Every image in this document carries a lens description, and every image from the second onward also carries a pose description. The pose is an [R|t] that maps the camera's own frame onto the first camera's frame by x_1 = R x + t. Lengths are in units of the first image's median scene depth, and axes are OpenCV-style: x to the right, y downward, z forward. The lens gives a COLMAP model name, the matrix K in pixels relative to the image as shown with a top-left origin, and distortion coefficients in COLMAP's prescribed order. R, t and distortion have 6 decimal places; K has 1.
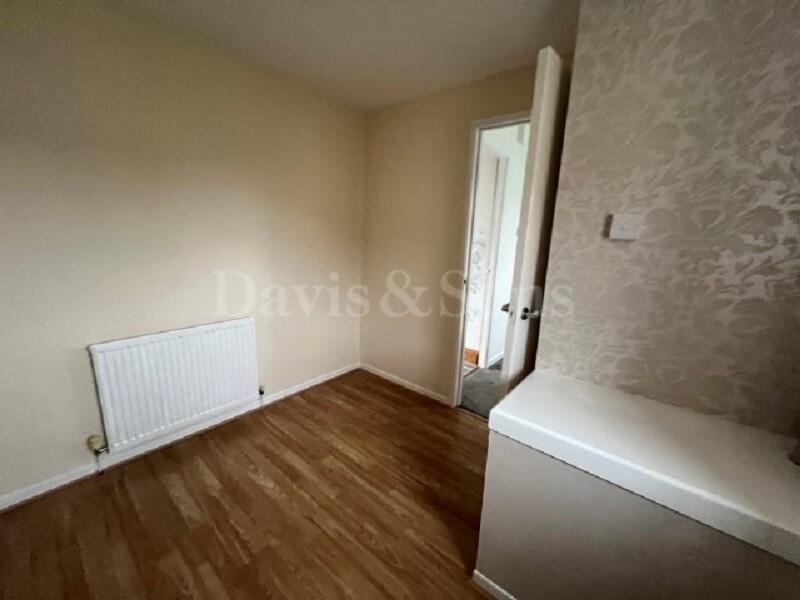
lens RADIAL K [[321.2, 0, 399.5], [0, 321.2, 299.0], [0, 0, 1]] dist [0.000959, 0.000065]
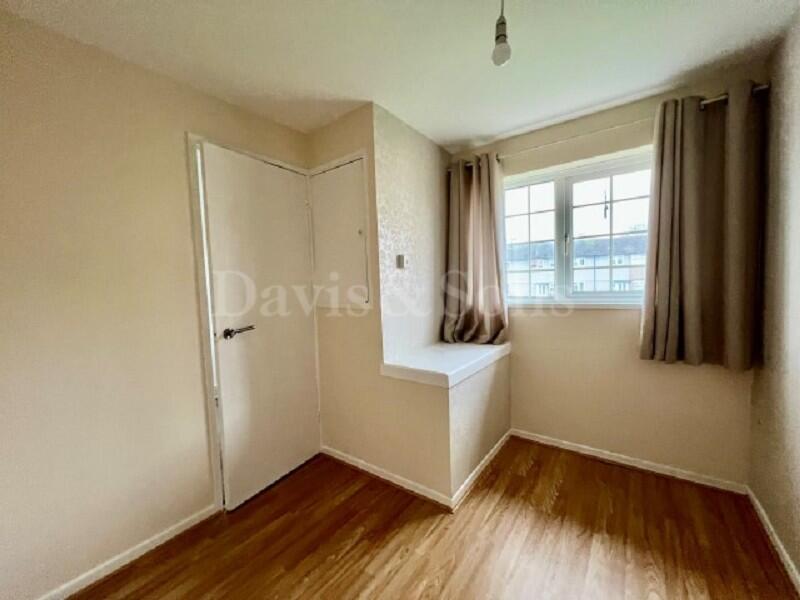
lens RADIAL K [[321.2, 0, 400.7], [0, 321.2, 299.1], [0, 0, 1]] dist [0.000959, 0.000065]
pose [[-0.057176, -0.086817, 0.994582, -0.892766], [0.238238, 0.966246, 0.098039, -0.157439], [-0.969522, 0.242553, -0.034563, 0.882152]]
